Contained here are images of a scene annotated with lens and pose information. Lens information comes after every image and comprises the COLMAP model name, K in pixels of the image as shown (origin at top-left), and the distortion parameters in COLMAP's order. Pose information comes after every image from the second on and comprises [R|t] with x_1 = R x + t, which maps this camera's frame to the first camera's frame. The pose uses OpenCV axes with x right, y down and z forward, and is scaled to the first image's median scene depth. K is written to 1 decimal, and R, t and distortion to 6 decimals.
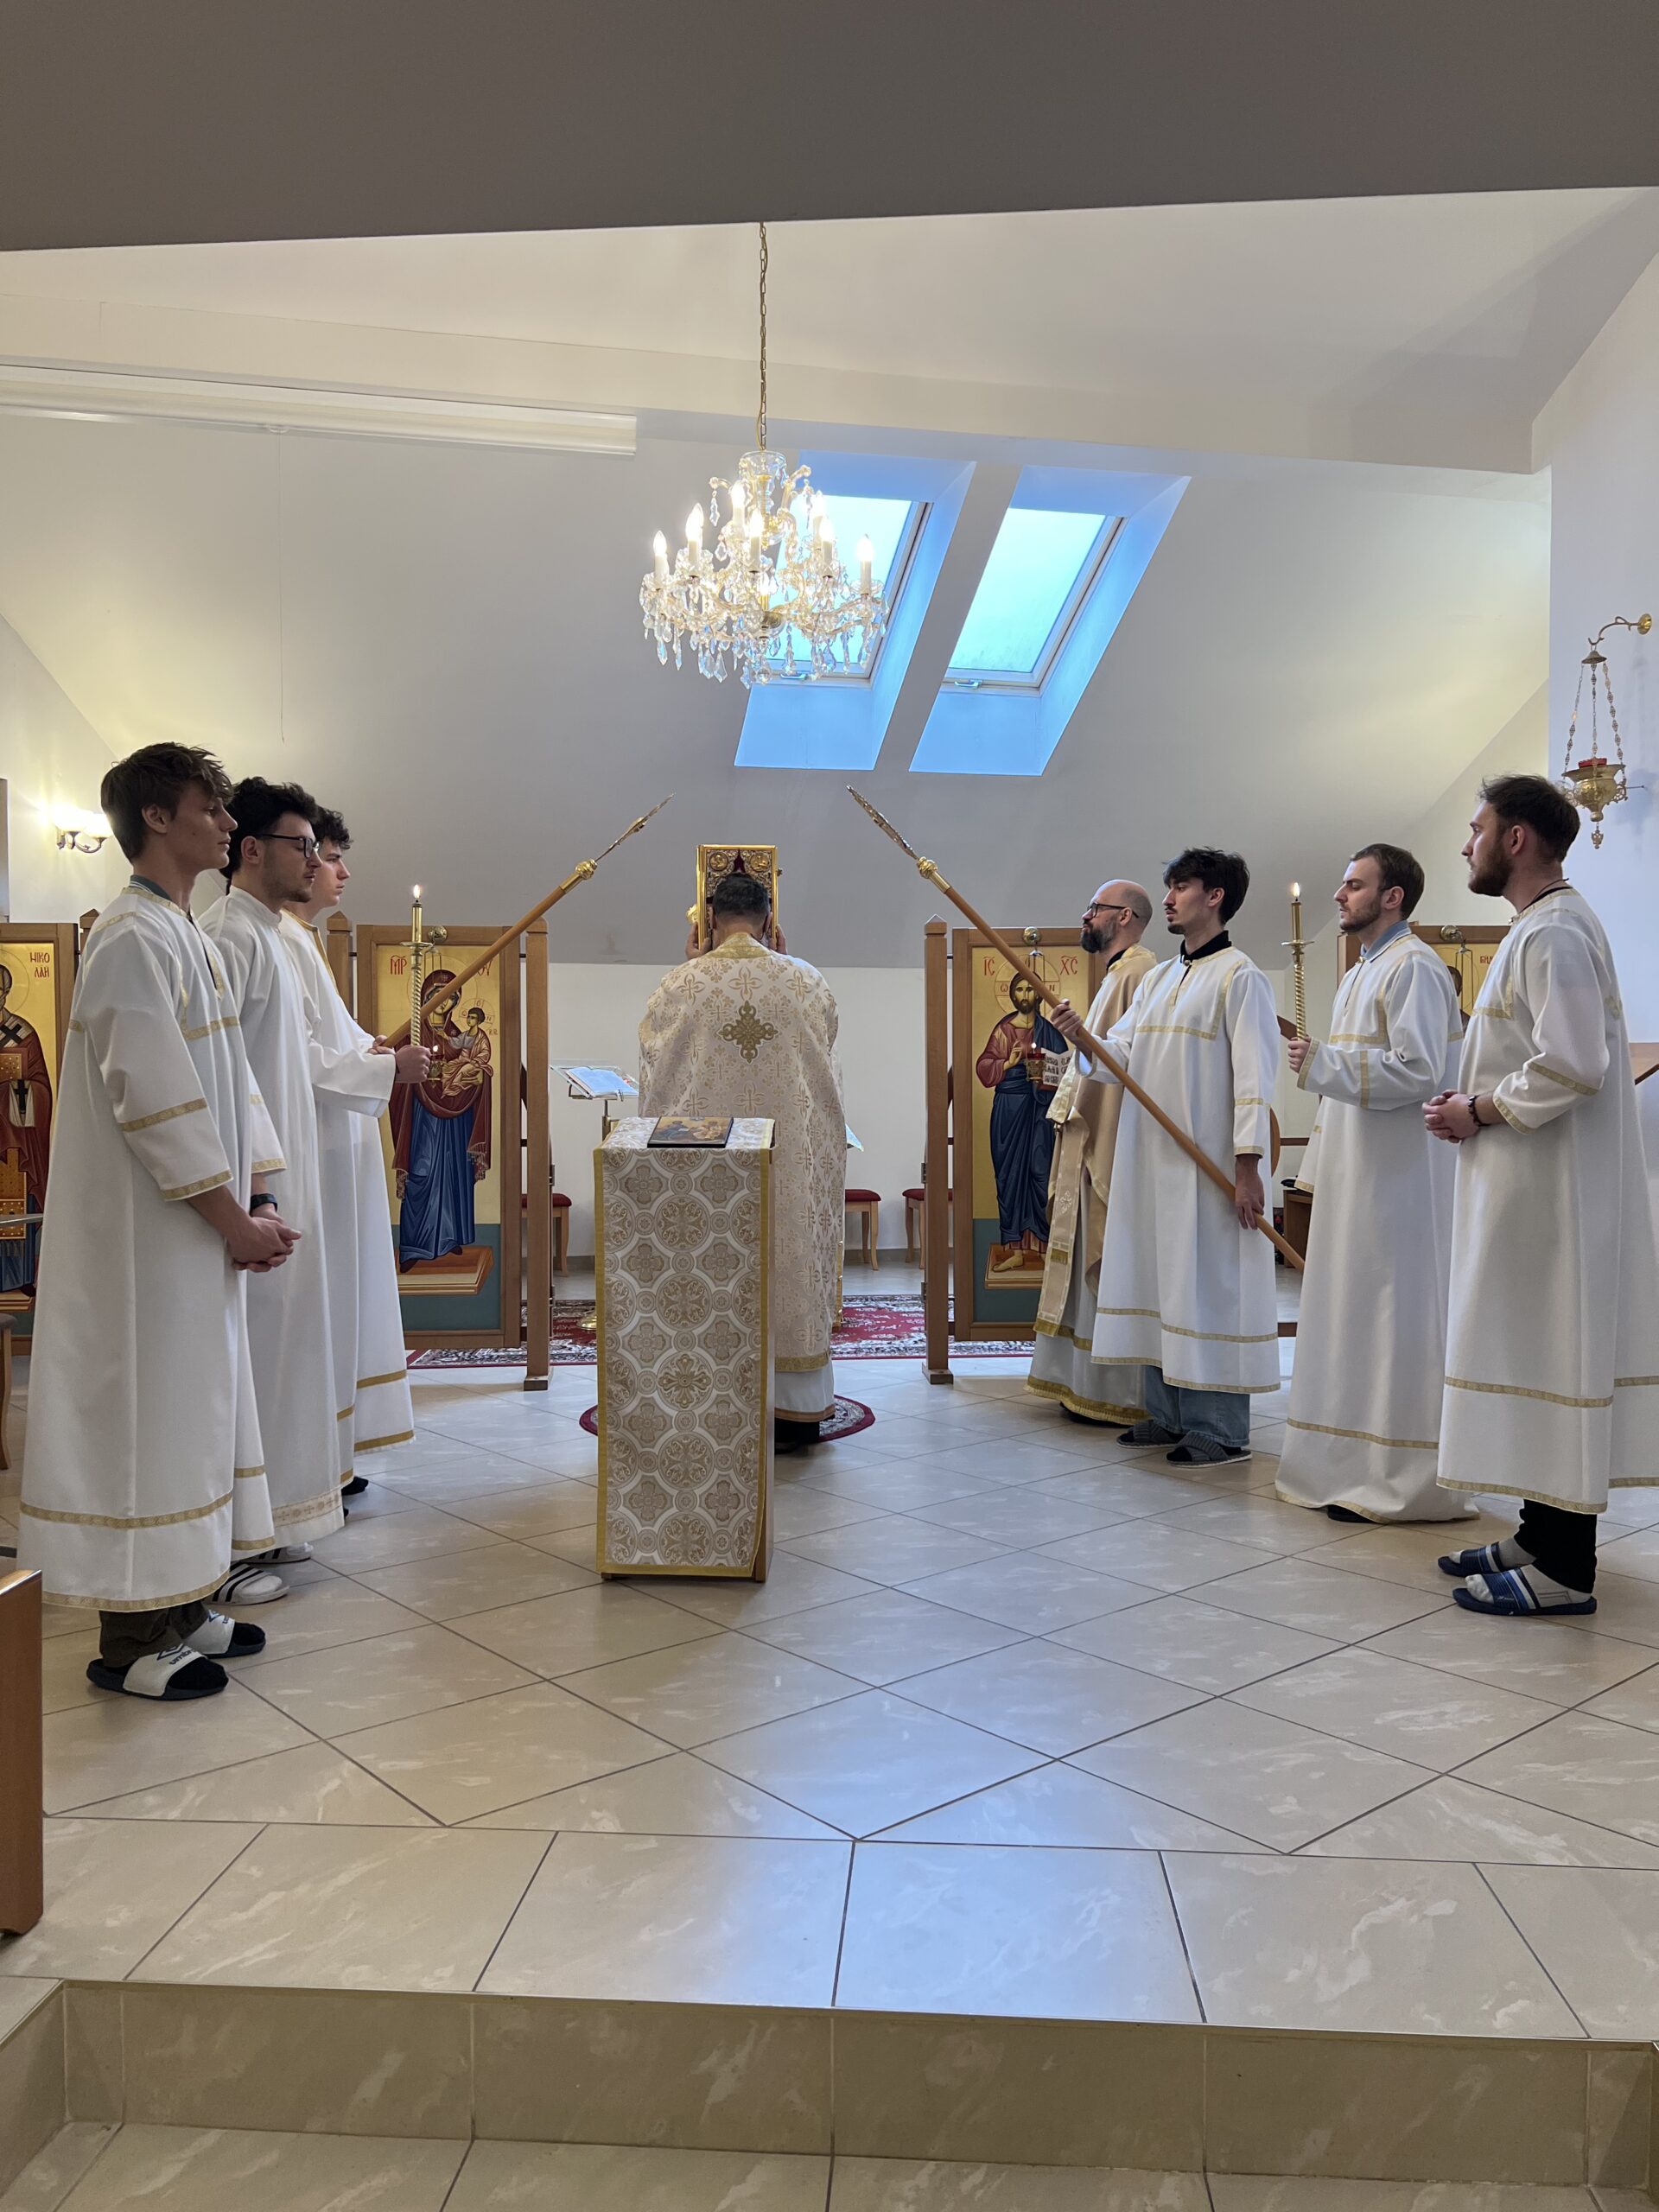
lens RADIAL K [[1657.4, 0, 823.1], [0, 1657.4, 1109.8], [0, 0, 1]] dist [0.003990, -0.007298]
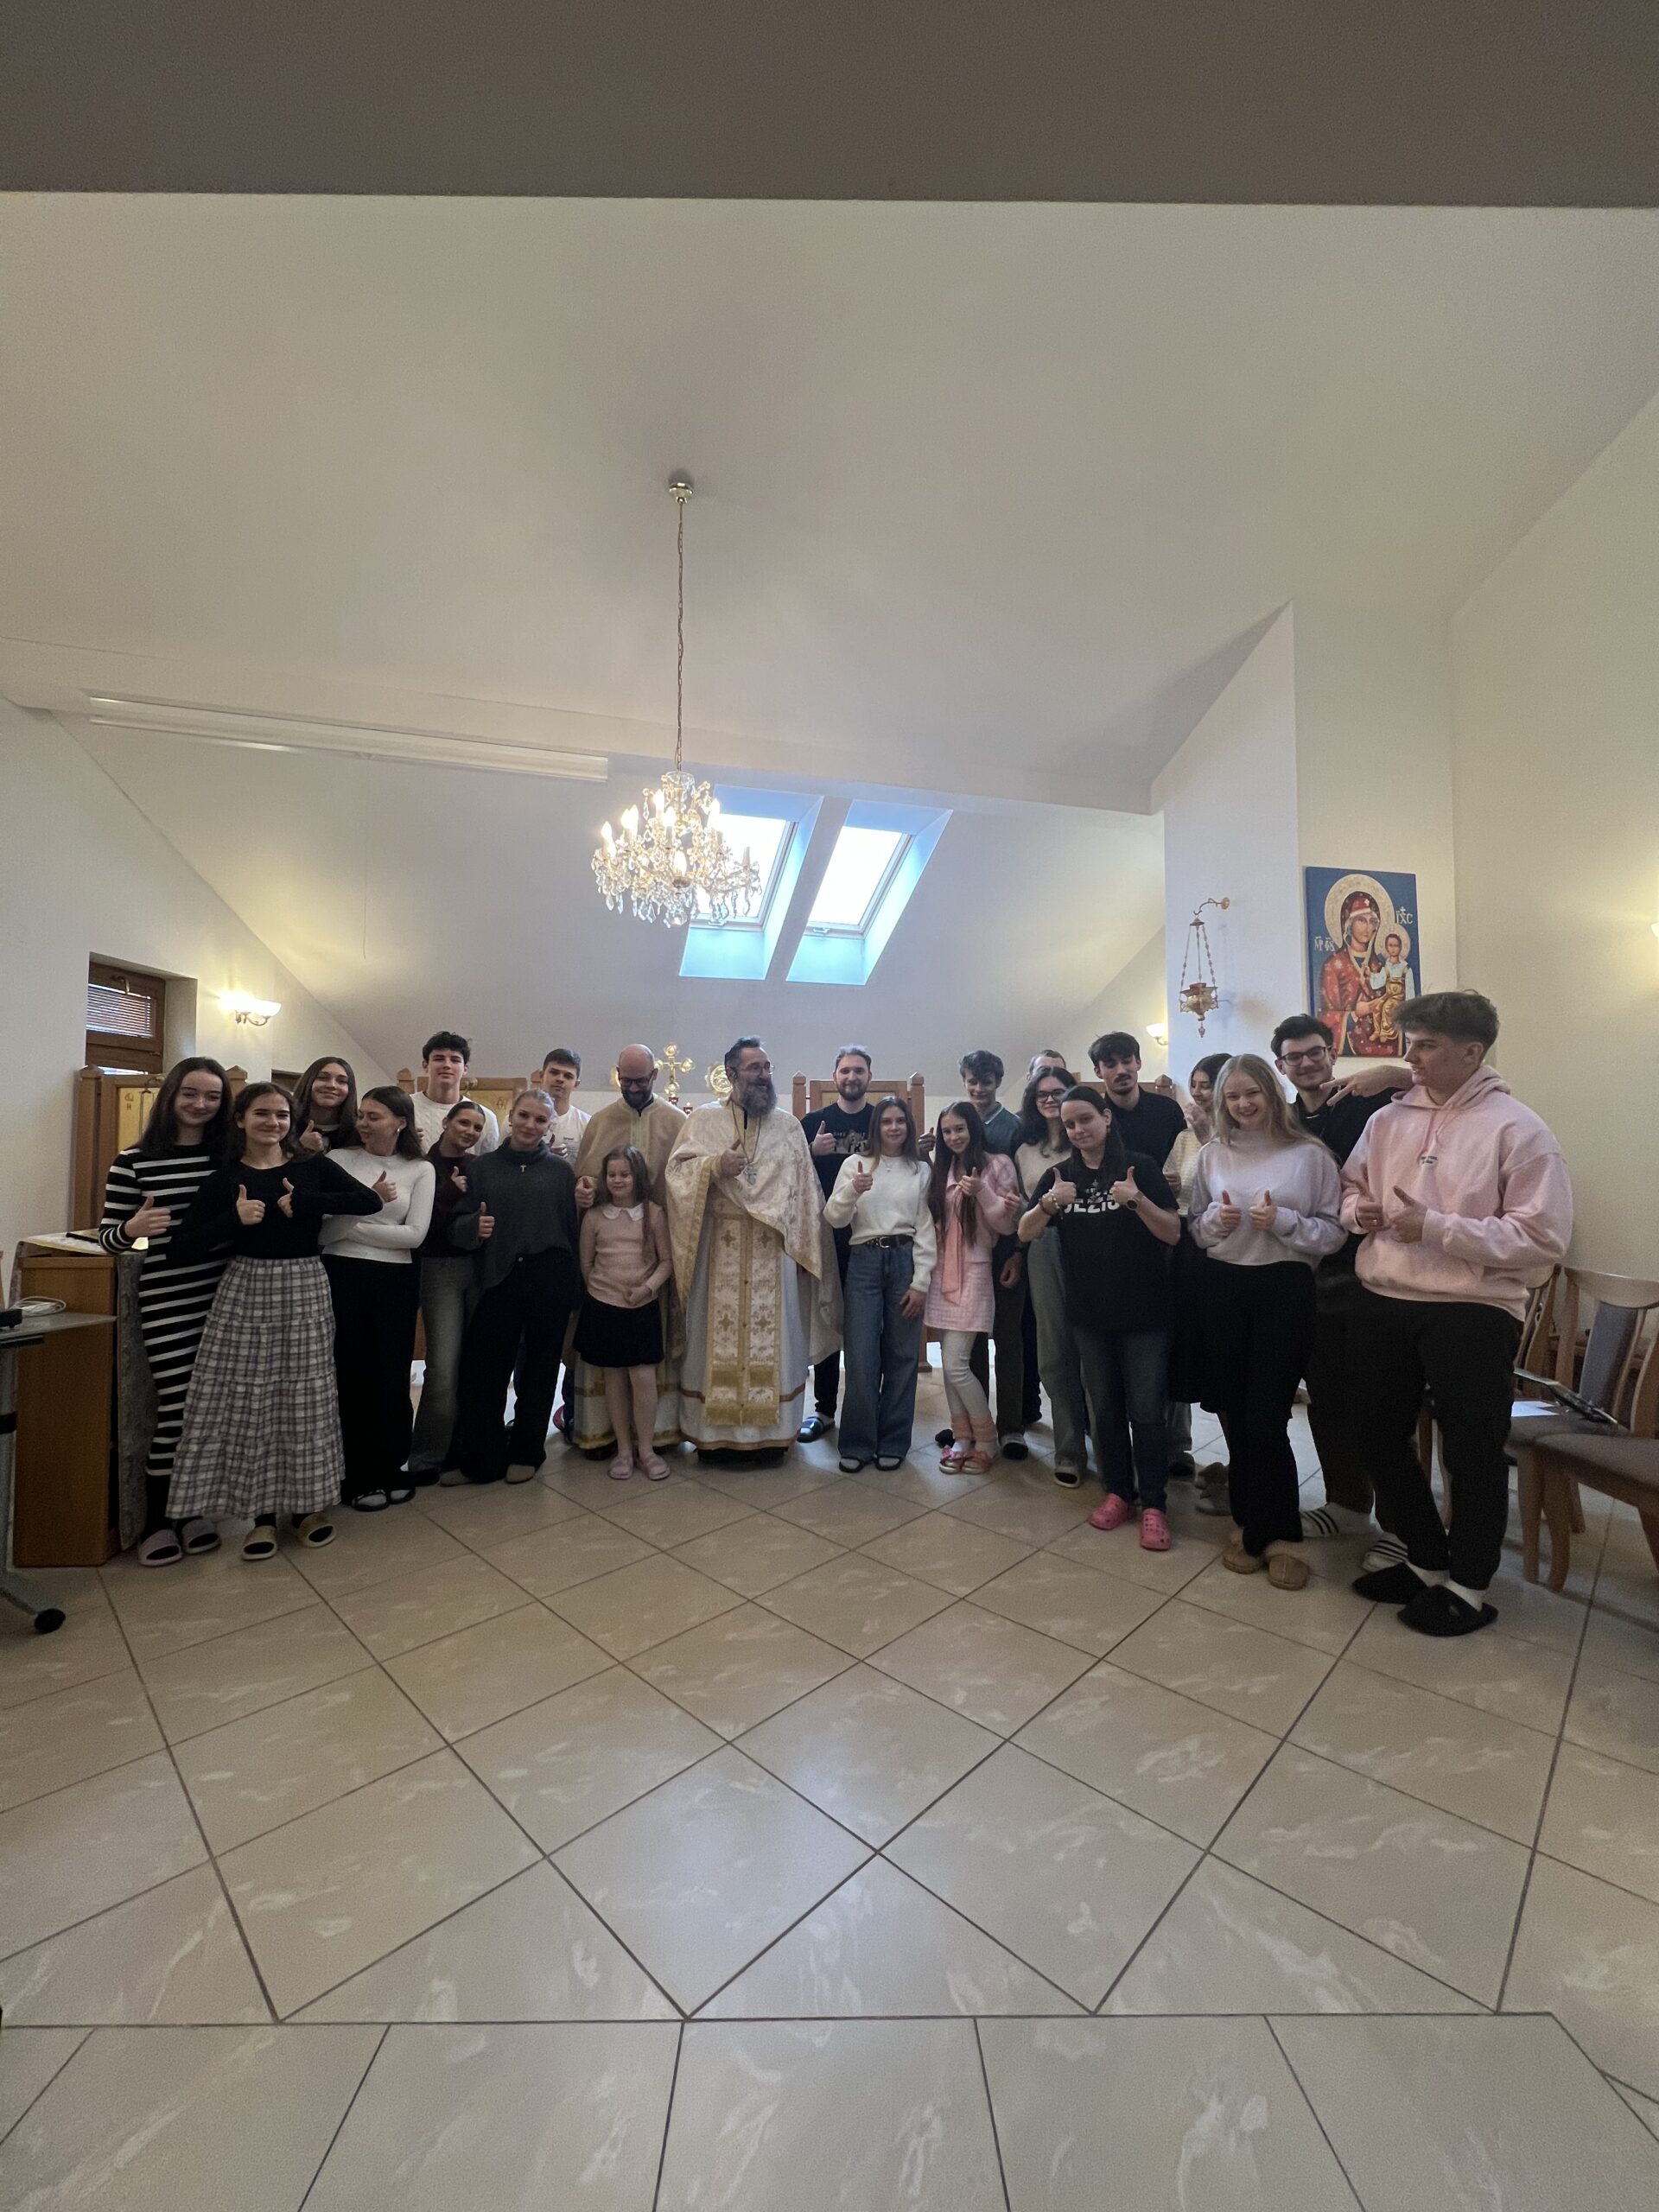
lens RADIAL K [[879.4, 0, 826.1], [0, 879.4, 1106.9], [0, 0, 1]] dist [-0.001406, -0.000152]
pose [[0.996312, 0.004344, 0.085692, 0.037855], [0.000587, 0.998349, -0.057432, -0.062207], [-0.085800, 0.057271, 0.994665, 0.271770]]
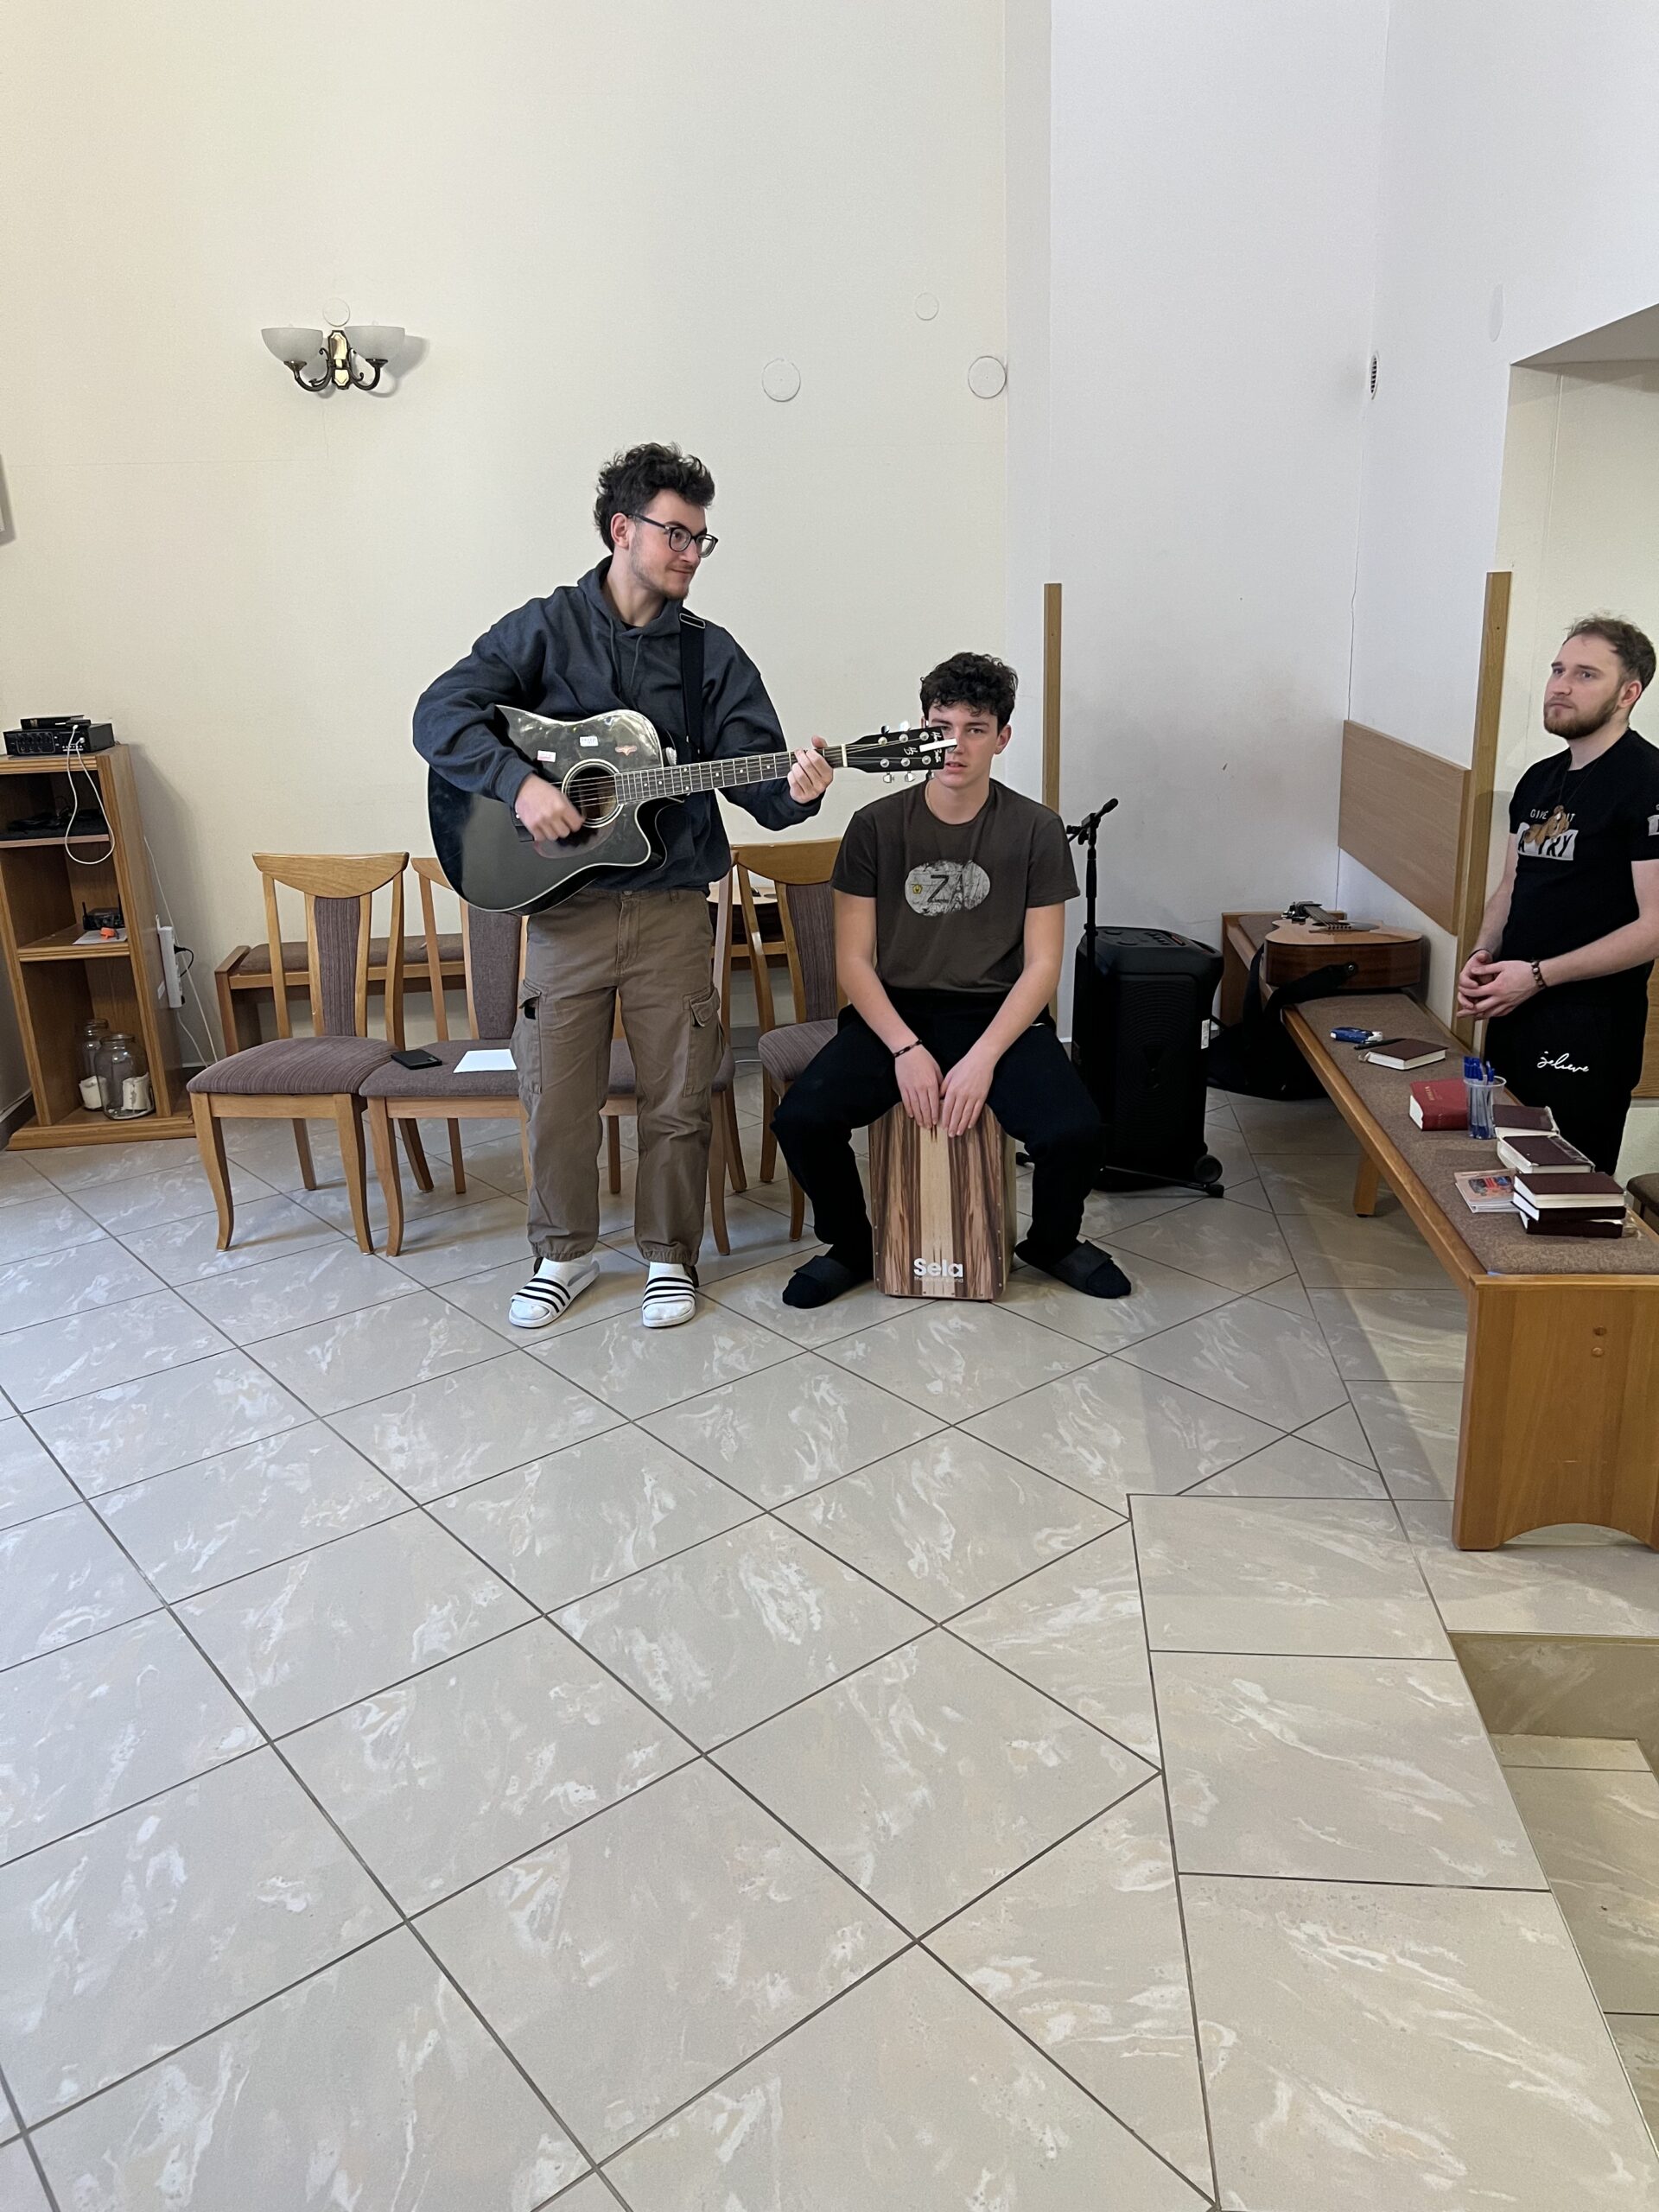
lens RADIAL K [[1658.5, 0, 837.7], [0, 1658.5, 1102.9], [0, 0, 1]] dist [0.005390, -0.008182]
pose [[0.028447, -0.301743, 0.952965, -0.312317], [0.059886, 0.952152, 0.299699, -0.120141], [-0.997800, 0.048544, 0.045156, 0.716943]]
